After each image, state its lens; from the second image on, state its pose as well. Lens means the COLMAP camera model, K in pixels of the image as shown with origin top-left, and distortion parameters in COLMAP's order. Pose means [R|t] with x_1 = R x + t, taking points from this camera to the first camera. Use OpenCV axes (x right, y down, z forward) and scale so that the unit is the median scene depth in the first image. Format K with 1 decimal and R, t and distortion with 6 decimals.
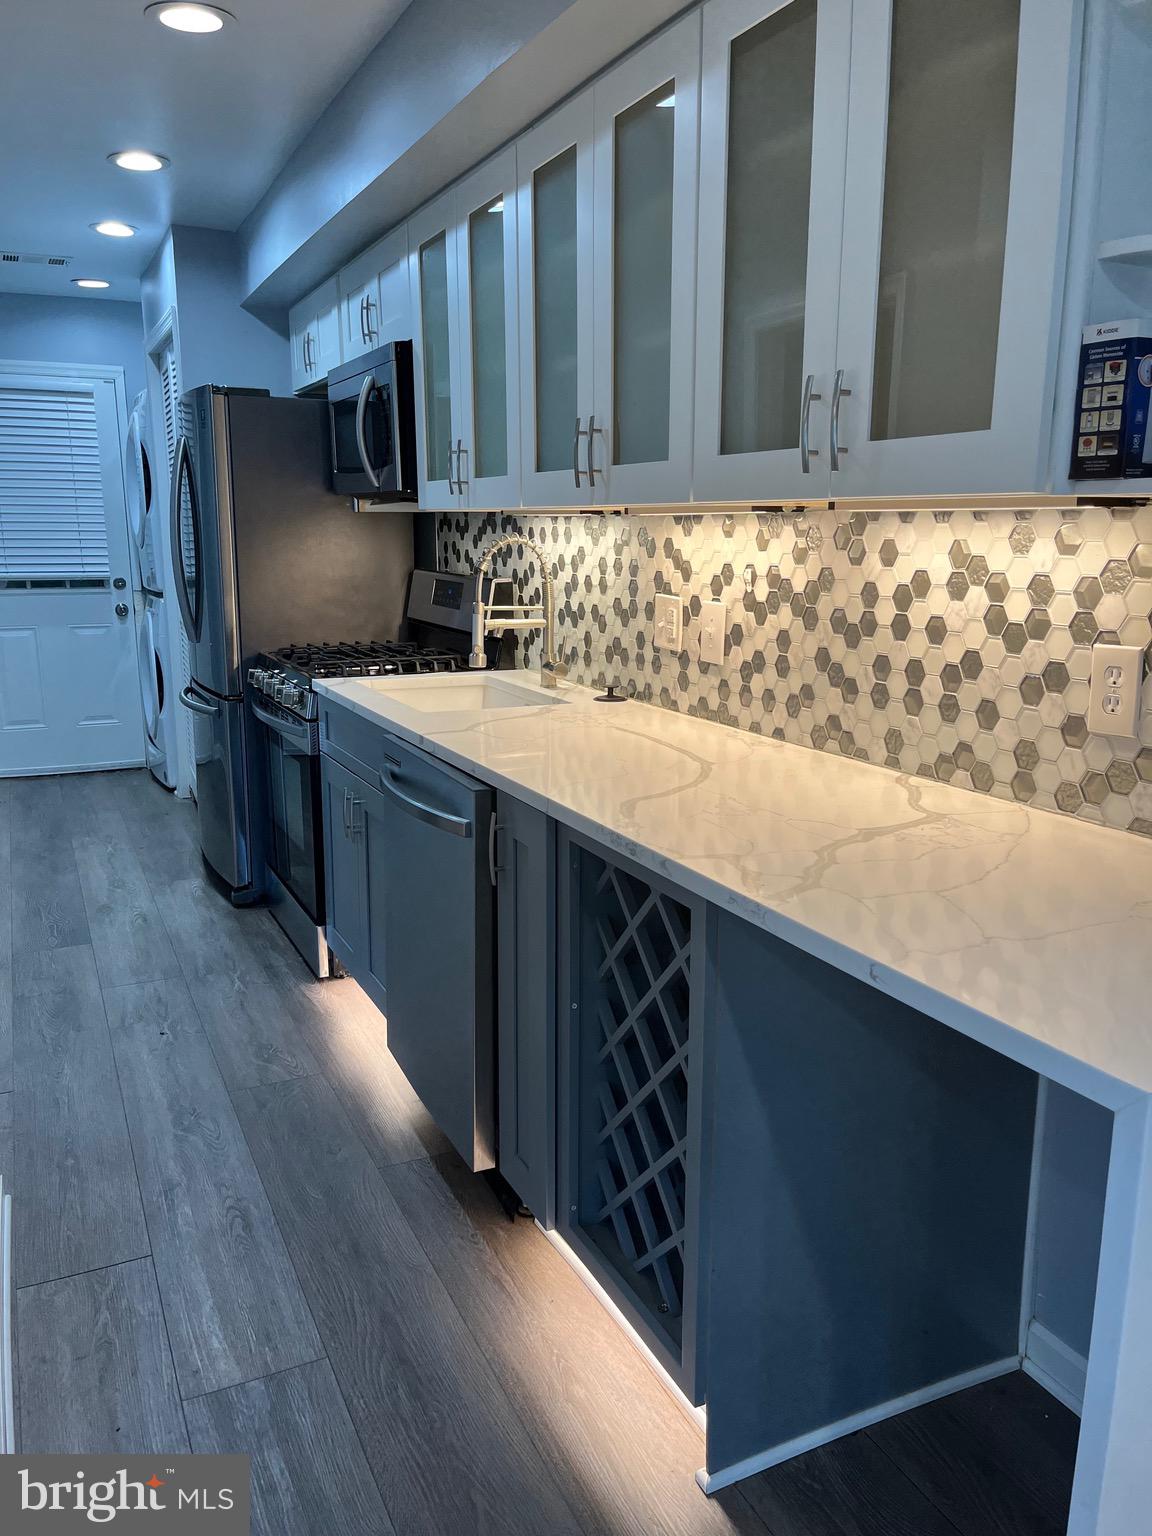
lens RADIAL K [[1169.5, 0, 577.1], [0, 1169.5, 783.4], [0, 0, 1]] dist [0.078889, -0.104091]
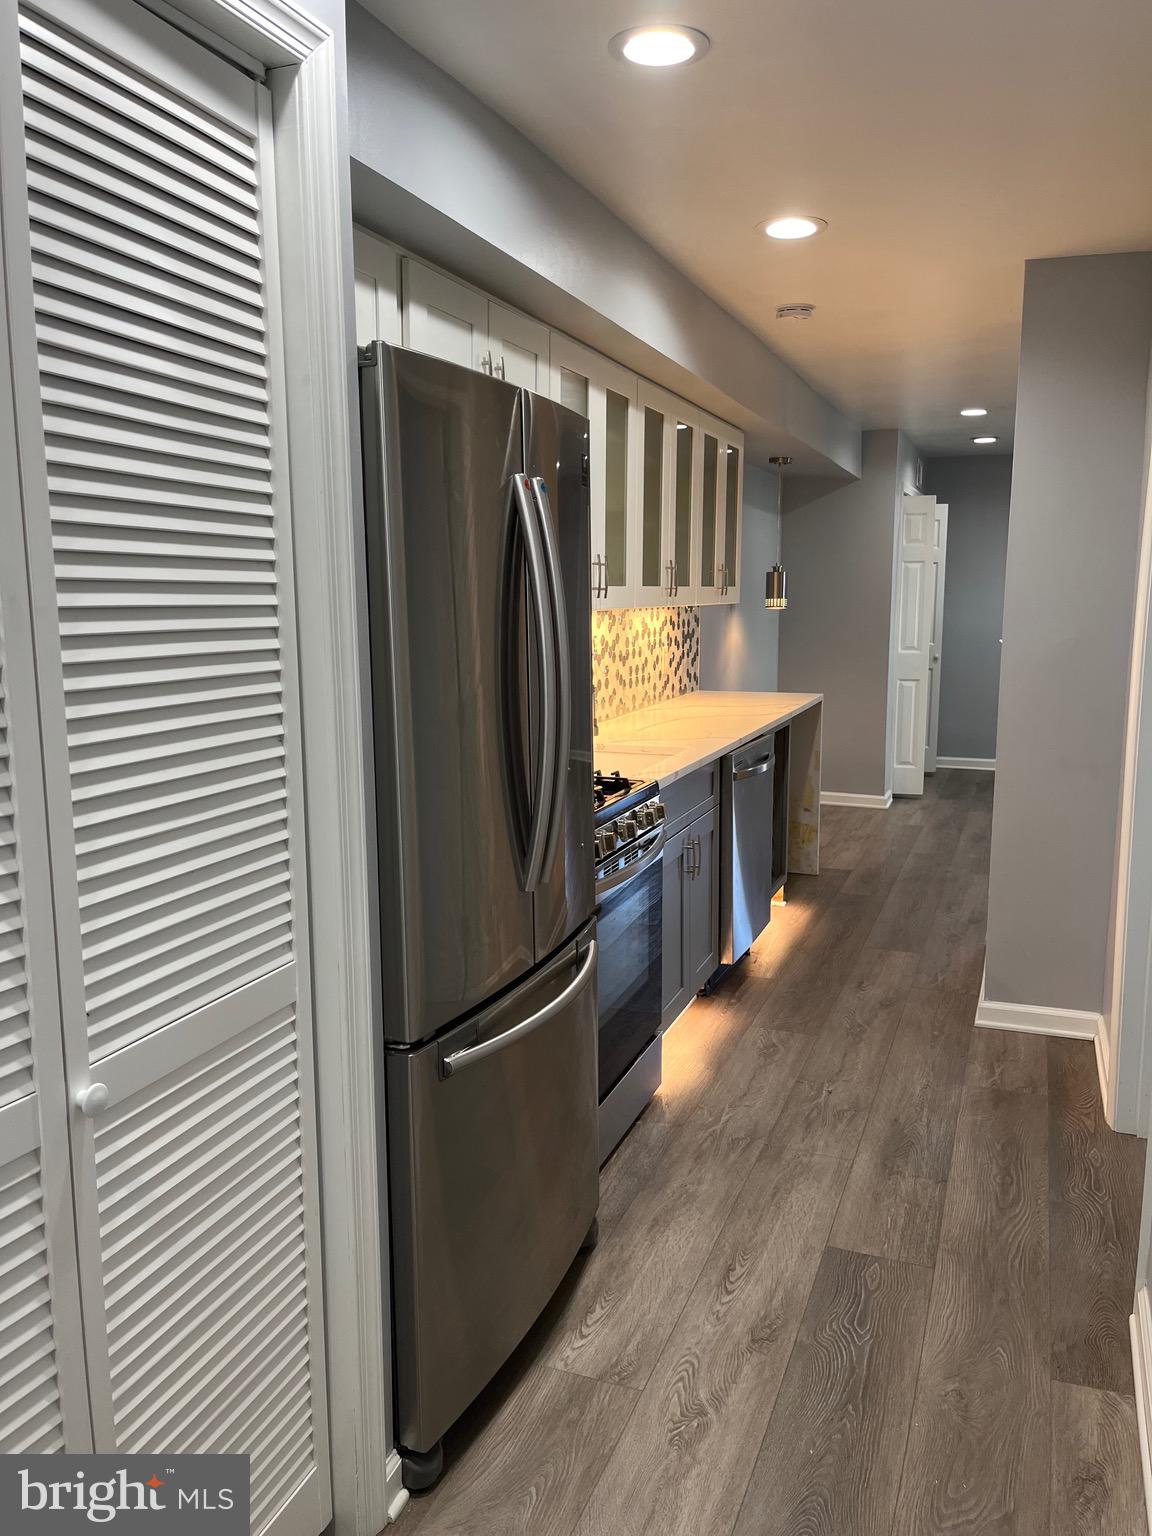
lens RADIAL K [[1169.5, 0, 577.1], [0, 1169.5, 783.4], [0, 0, 1]] dist [0.078889, -0.104091]
pose [[-0.688195, -0.122484, 0.715112, -1.045045], [0.154256, 0.938410, 0.309180, -0.475514], [-0.708938, 0.323087, -0.626915, 1.967186]]
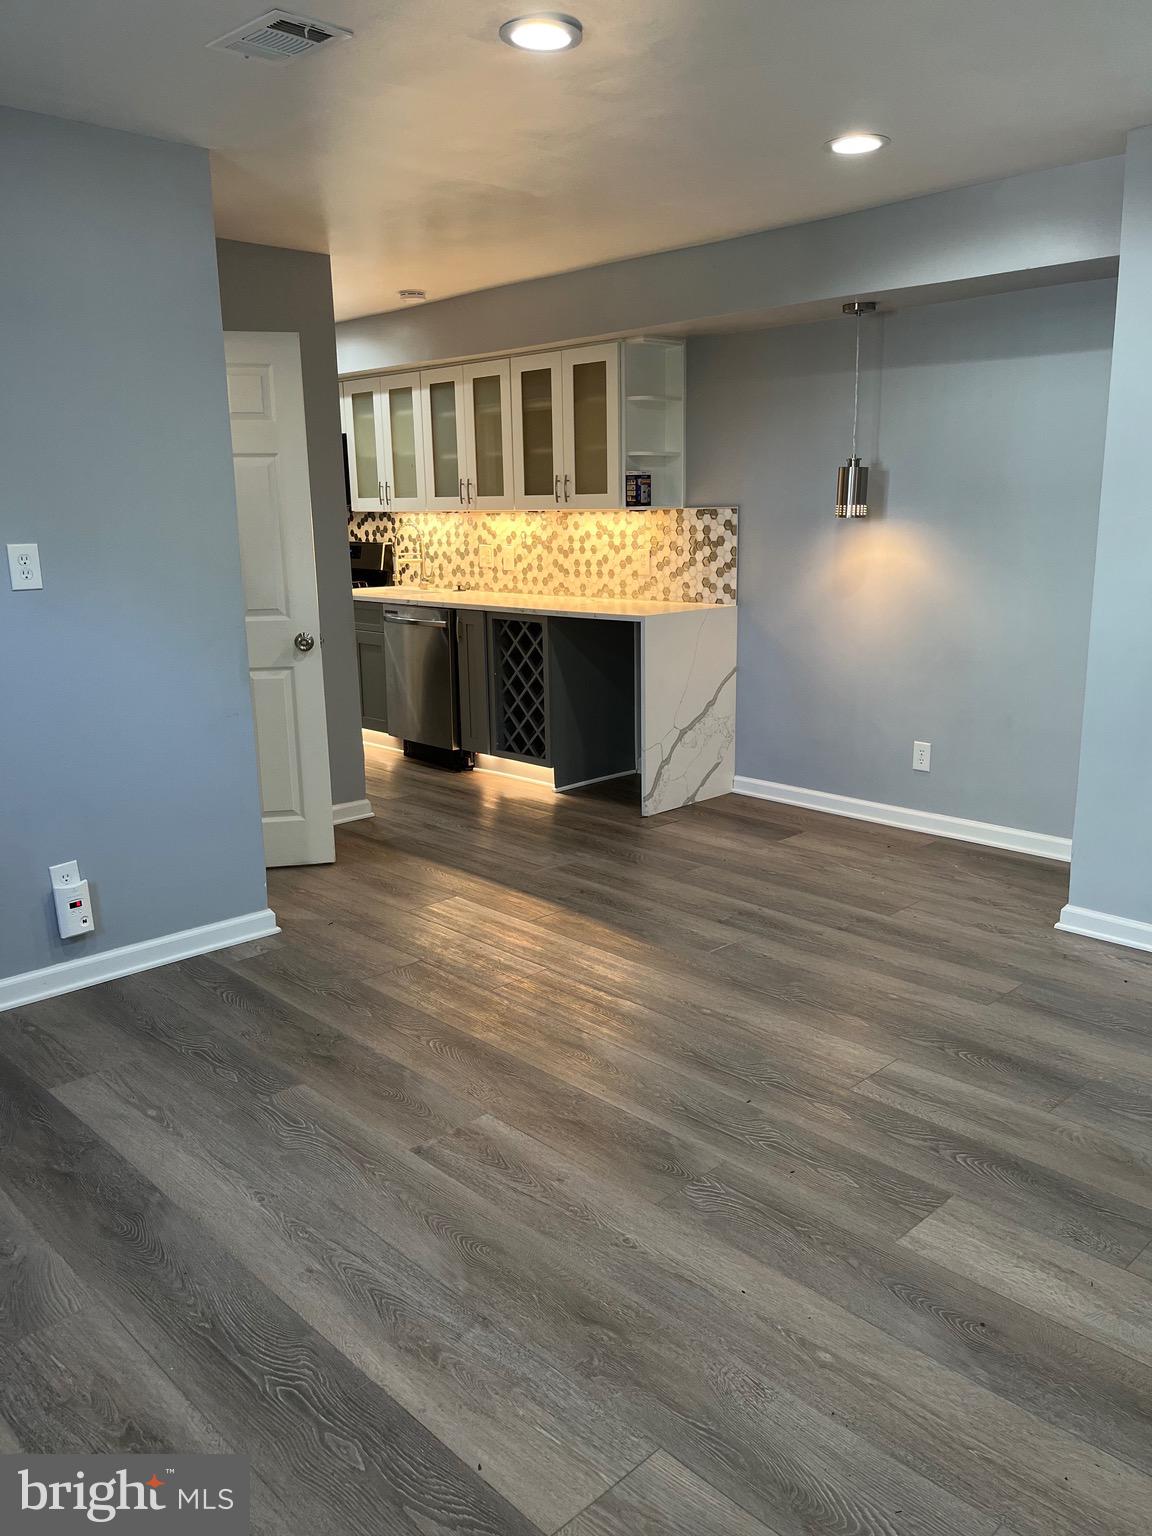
lens RADIAL K [[1169.5, 0, 577.1], [0, 1169.5, 783.4], [0, 0, 1]] dist [0.078889, -0.104091]
pose [[0.947392, -0.090357, 0.307056, -0.533200], [0.085962, 0.995909, 0.027837, 0.282561], [-0.308315, 0.000022, 0.951284, -1.388684]]
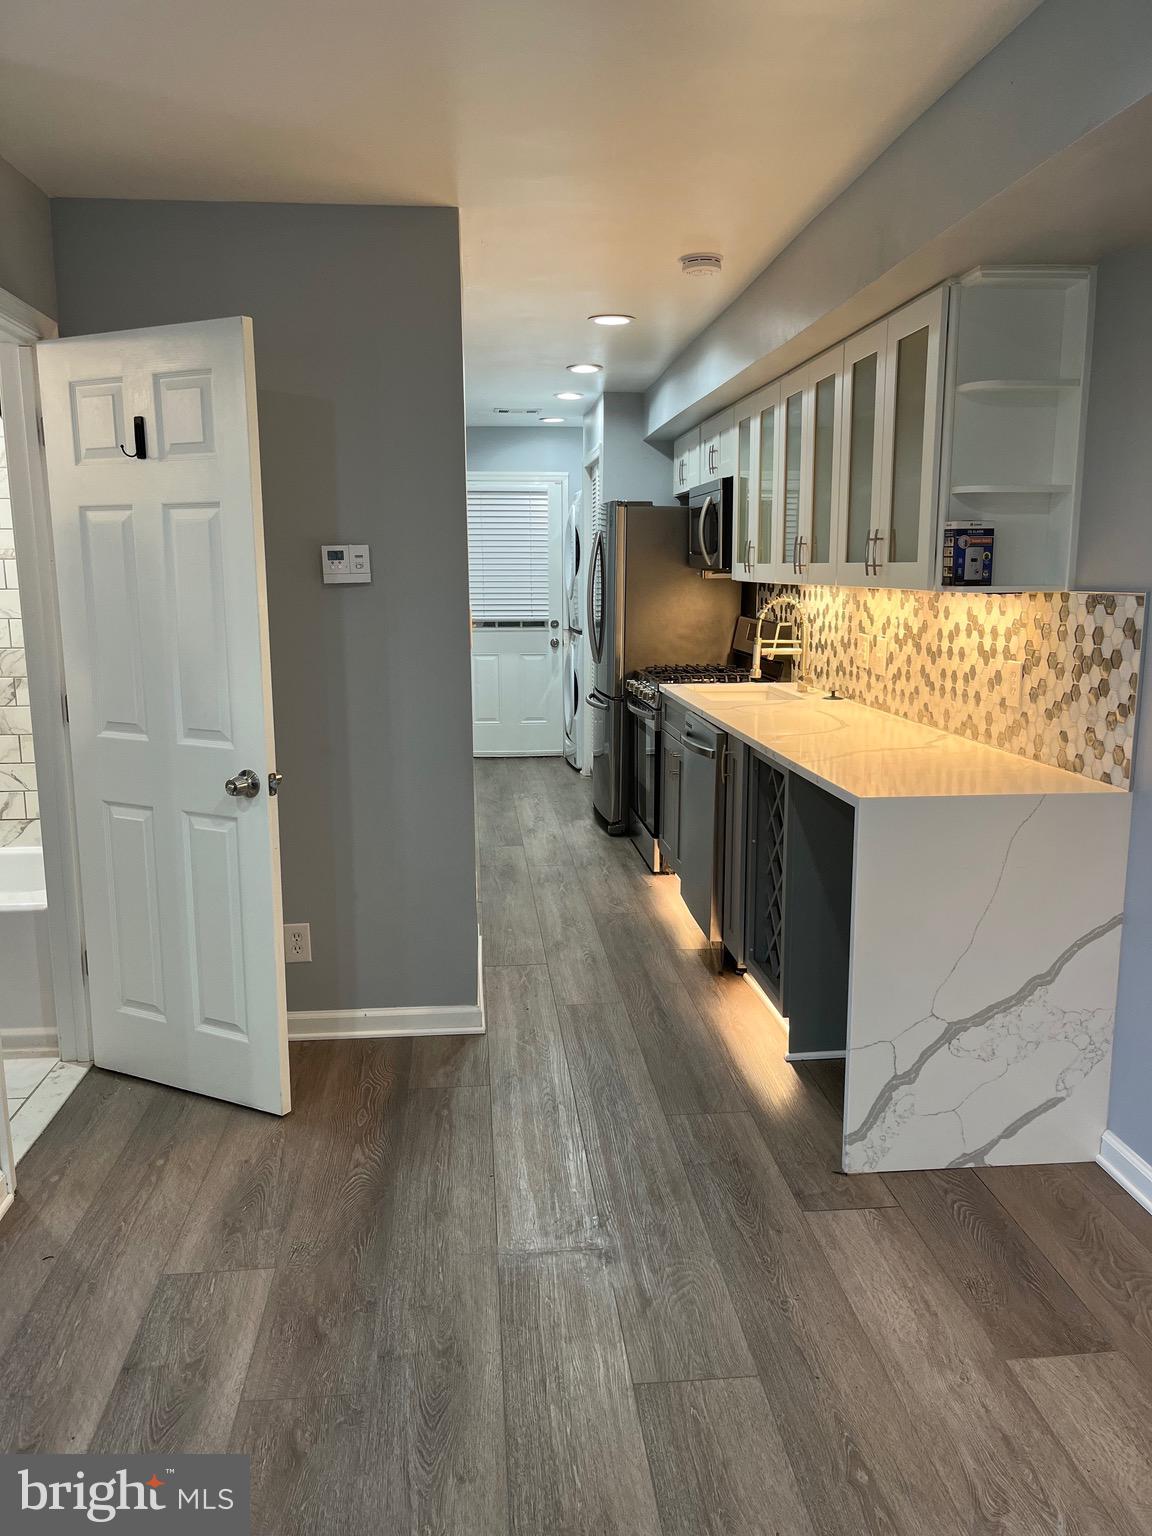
lens RADIAL K [[1161.7, 0, 572.0], [0, 1161.7, 773.1], [0, 0, 1]] dist [0.072460, -0.092983]
pose [[0.939175, 0.053803, -0.339197, 0.252139], [-0.067560, 0.997297, -0.028871, 0.105179], [0.336727, 0.050031, 0.940272, -0.647652]]
